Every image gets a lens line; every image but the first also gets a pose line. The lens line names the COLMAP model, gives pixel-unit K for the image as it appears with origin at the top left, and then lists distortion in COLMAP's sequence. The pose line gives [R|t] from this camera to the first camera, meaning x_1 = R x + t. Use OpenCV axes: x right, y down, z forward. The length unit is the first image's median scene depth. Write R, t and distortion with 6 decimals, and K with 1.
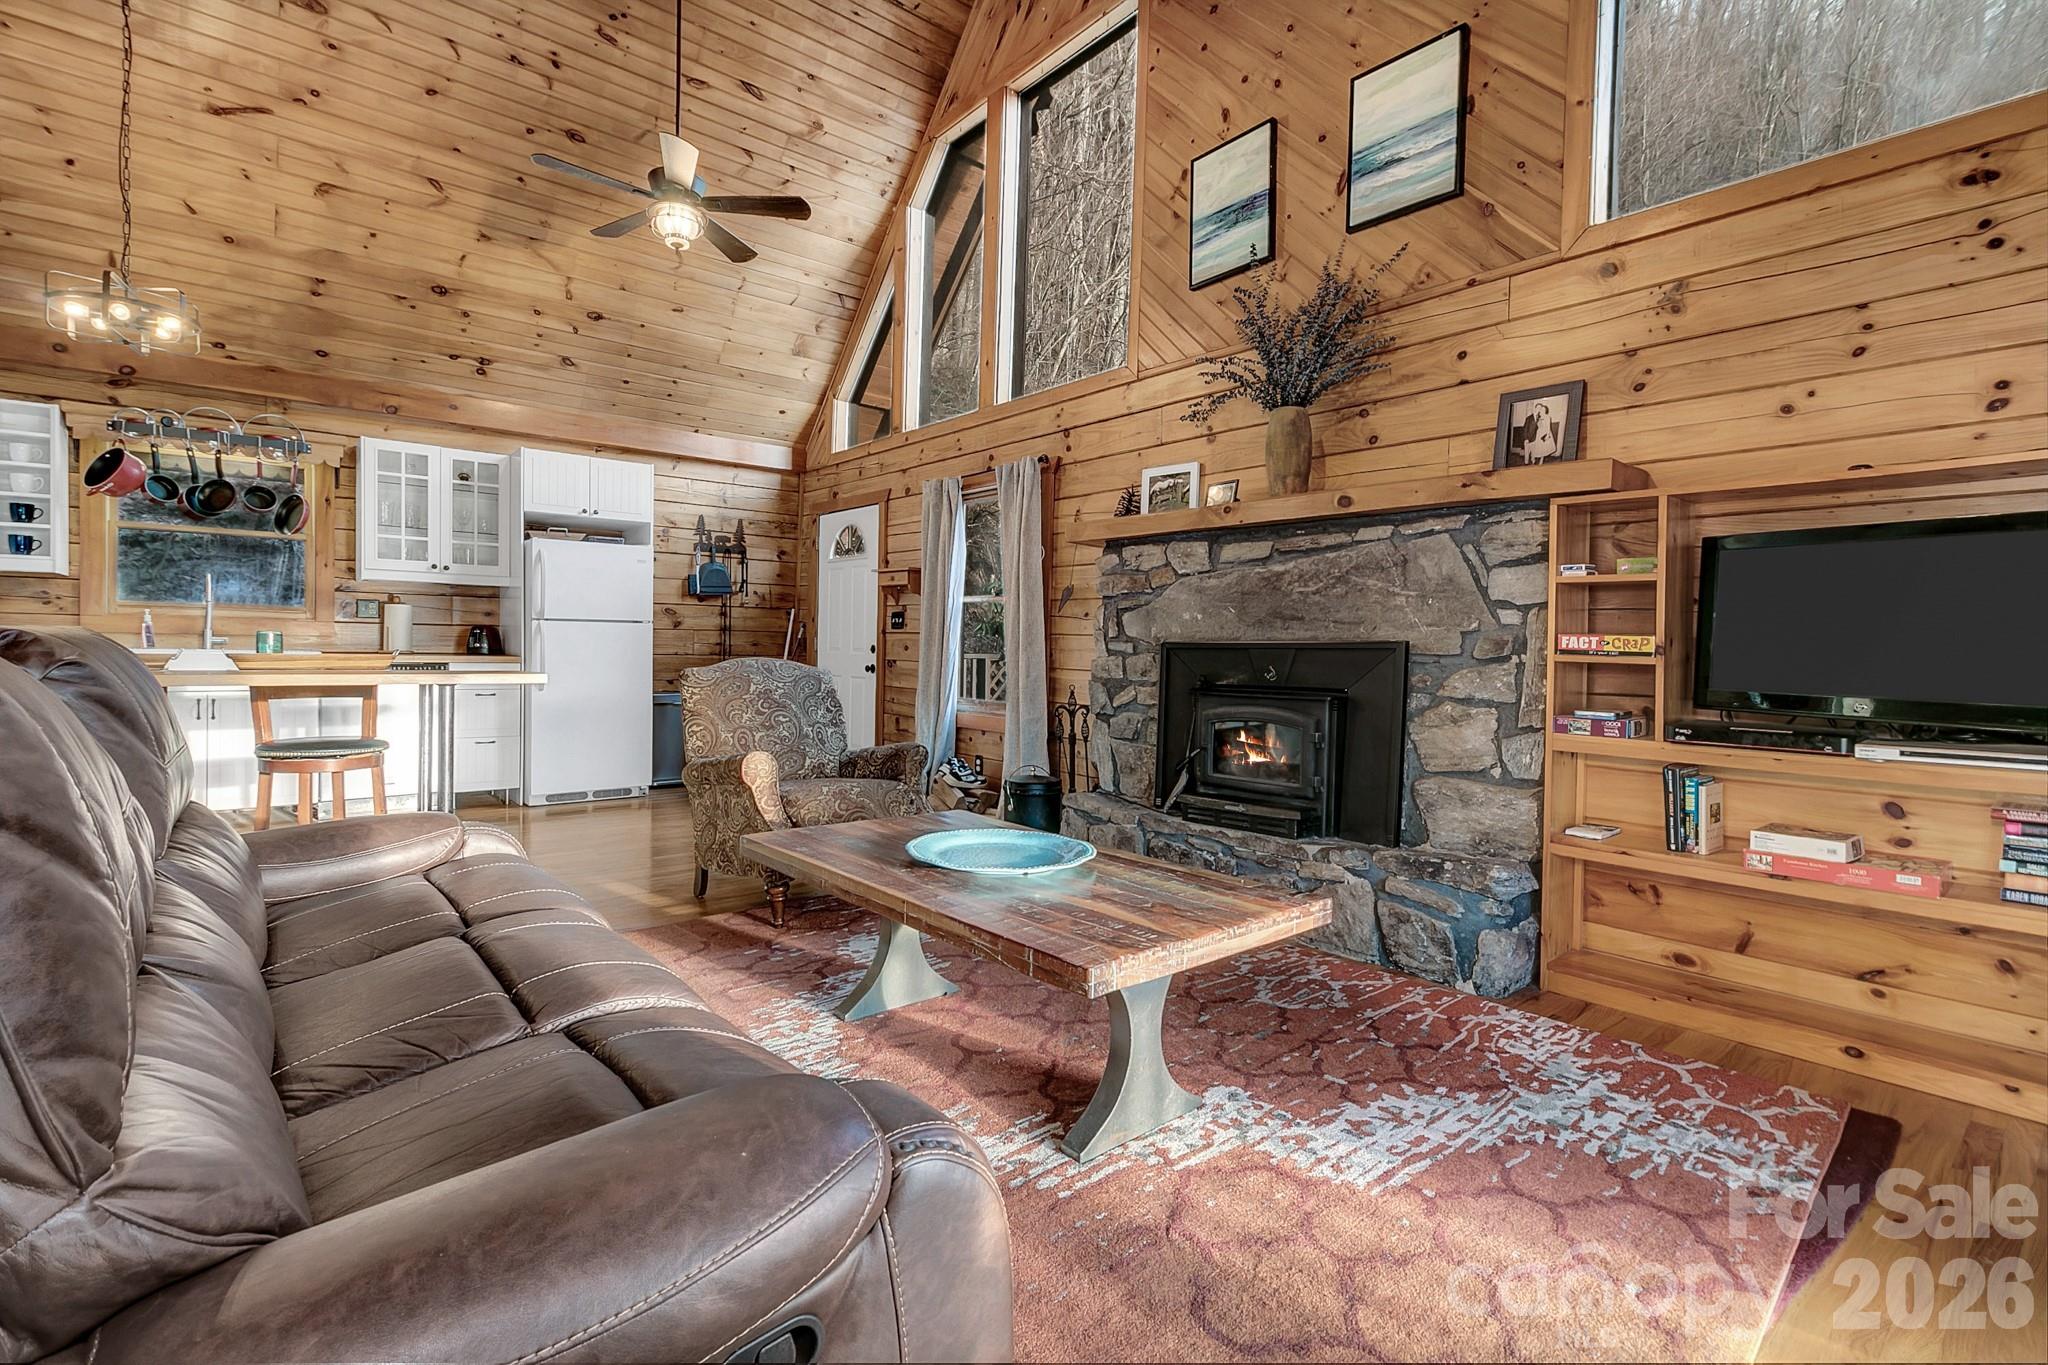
lens RADIAL K [[937.5, 0, 1020.9], [0, 937.5, 662.6], [0, 0, 1]] dist [0.000463, 0.001097]
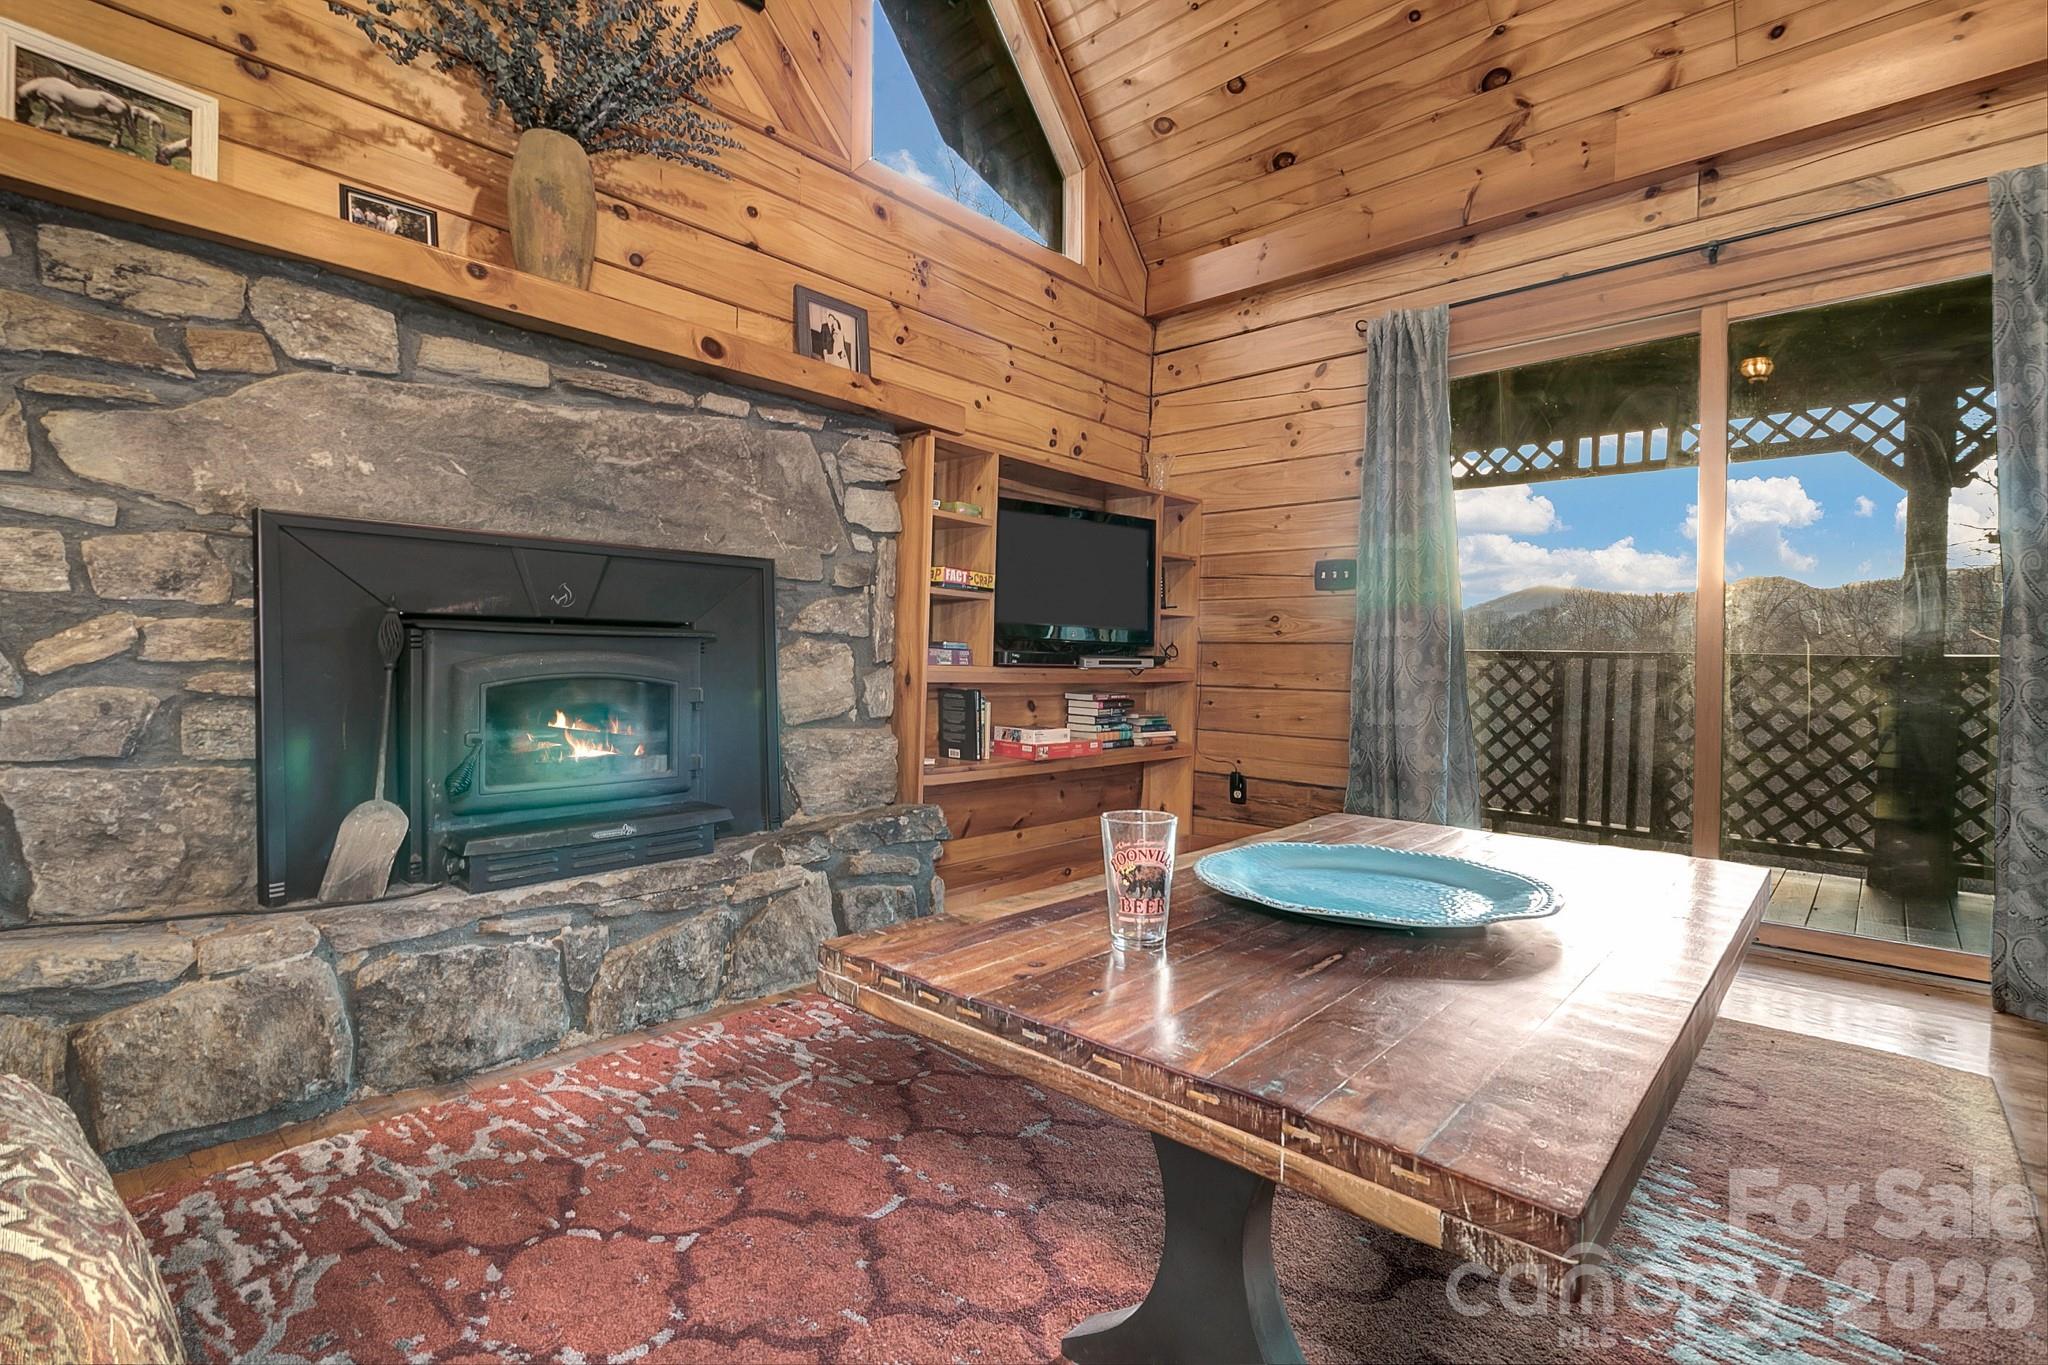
lens RADIAL K [[937.5, 0, 1021.3], [0, 937.5, 662.1], [0, 0, 1]] dist [0.000463, 0.001097]
pose [[-0.119609, -0.024483, 0.992519, -0.291935], [-0.008848, 0.999682, 0.023594, 0.031589], [-0.992782, -0.005959, -0.119788, 0.681536]]
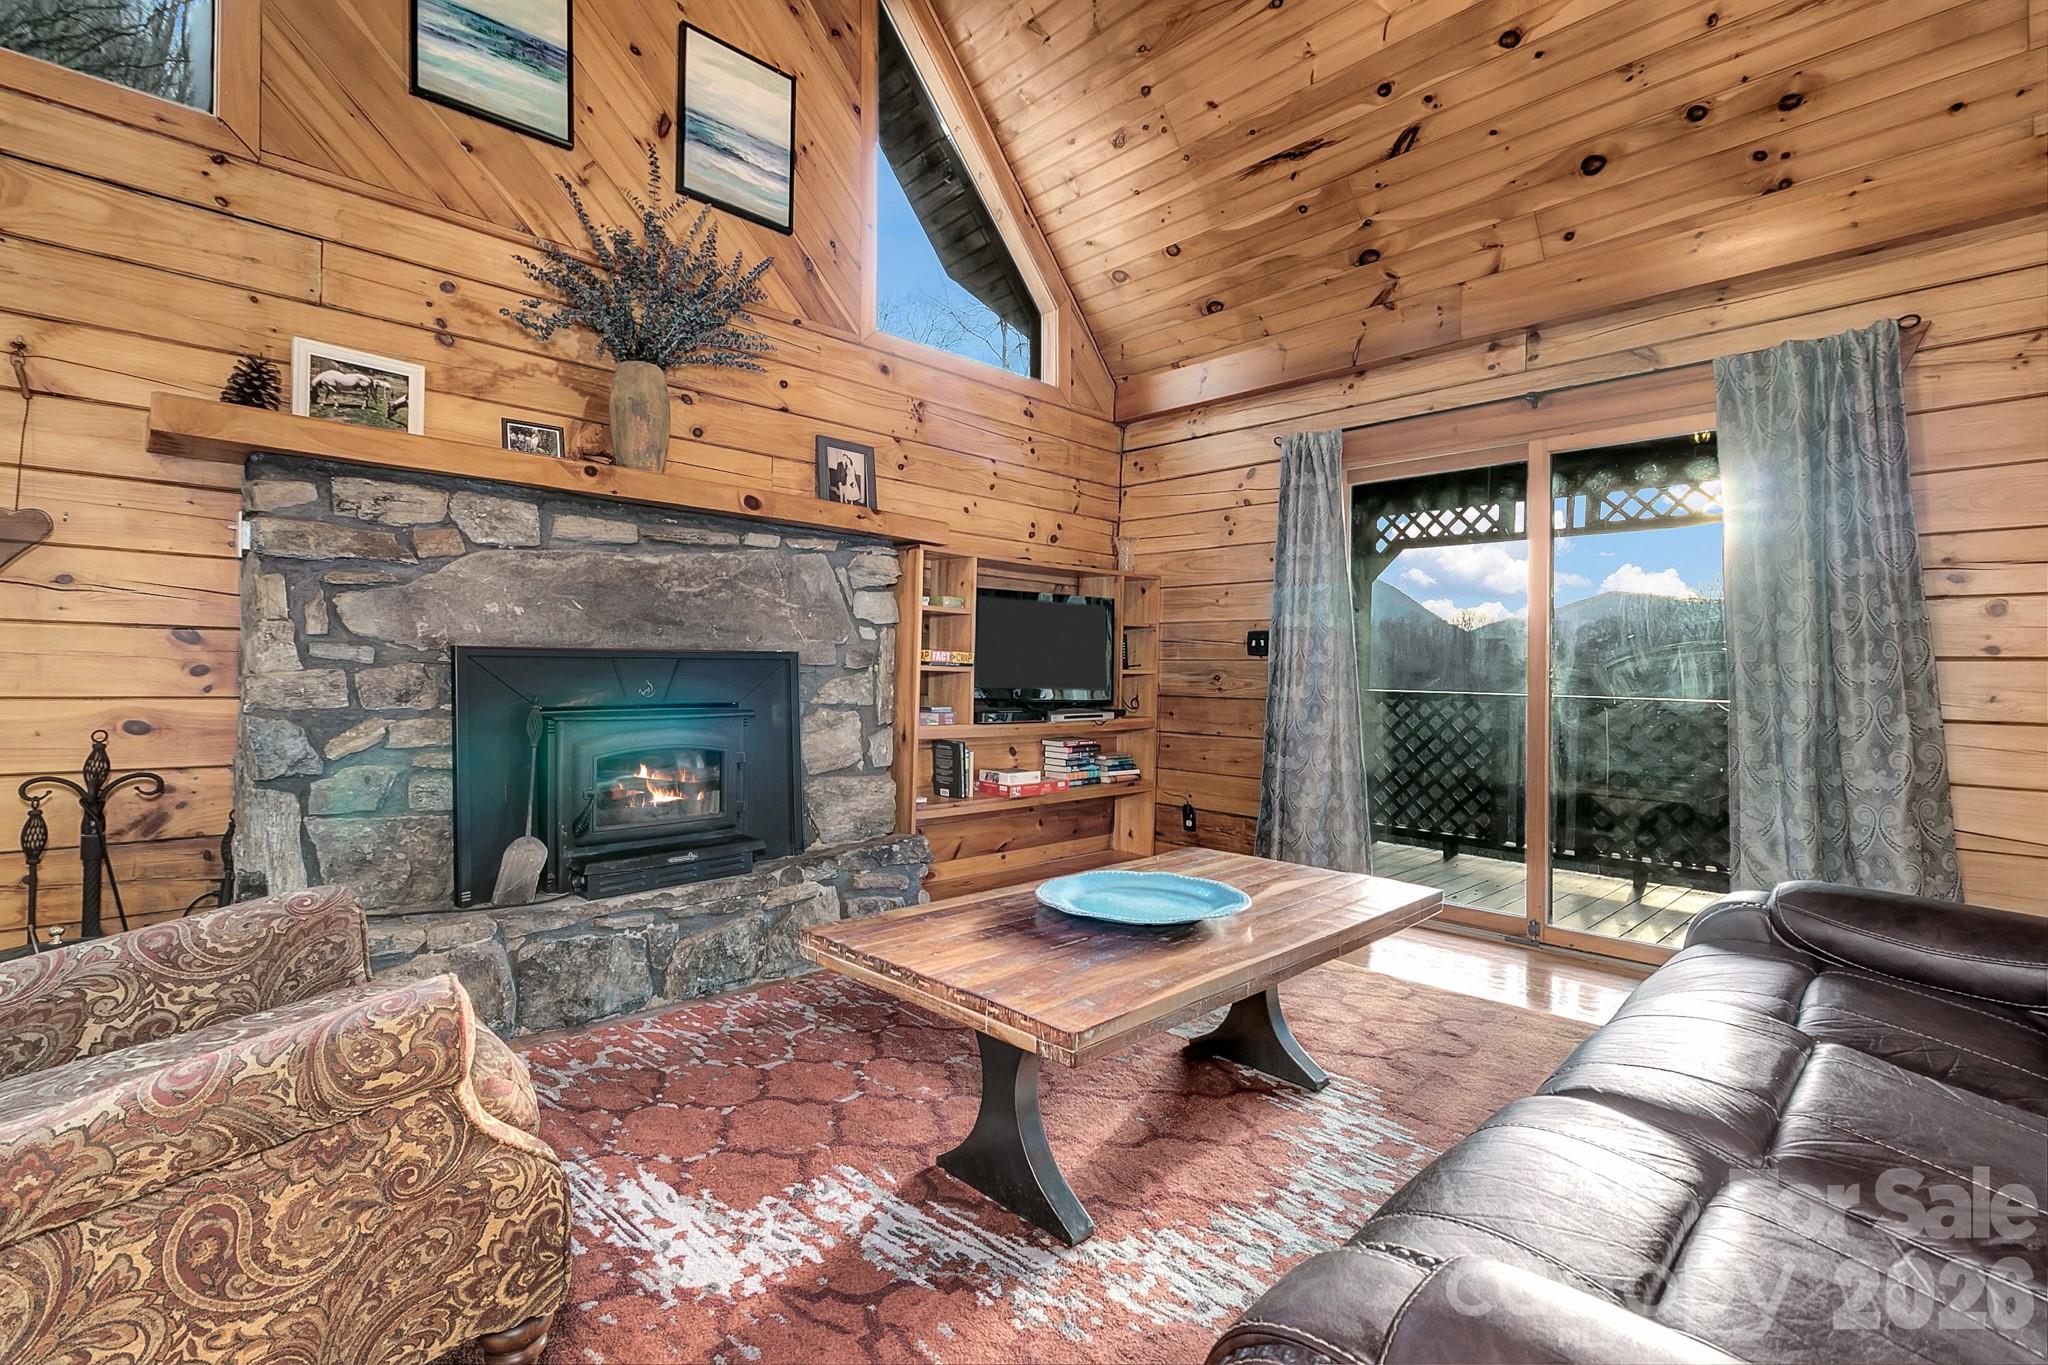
lens RADIAL K [[937.5, 0, 1025.3], [0, 937.5, 662.3], [0, 0, 1]] dist [0.000463, 0.001097]
pose [[-0.068272, -0.011208, 0.997604, -0.487039], [-0.003367, 0.999934, 0.011003, -0.018425], [-0.997661, -0.002607, -0.068306, 0.629131]]
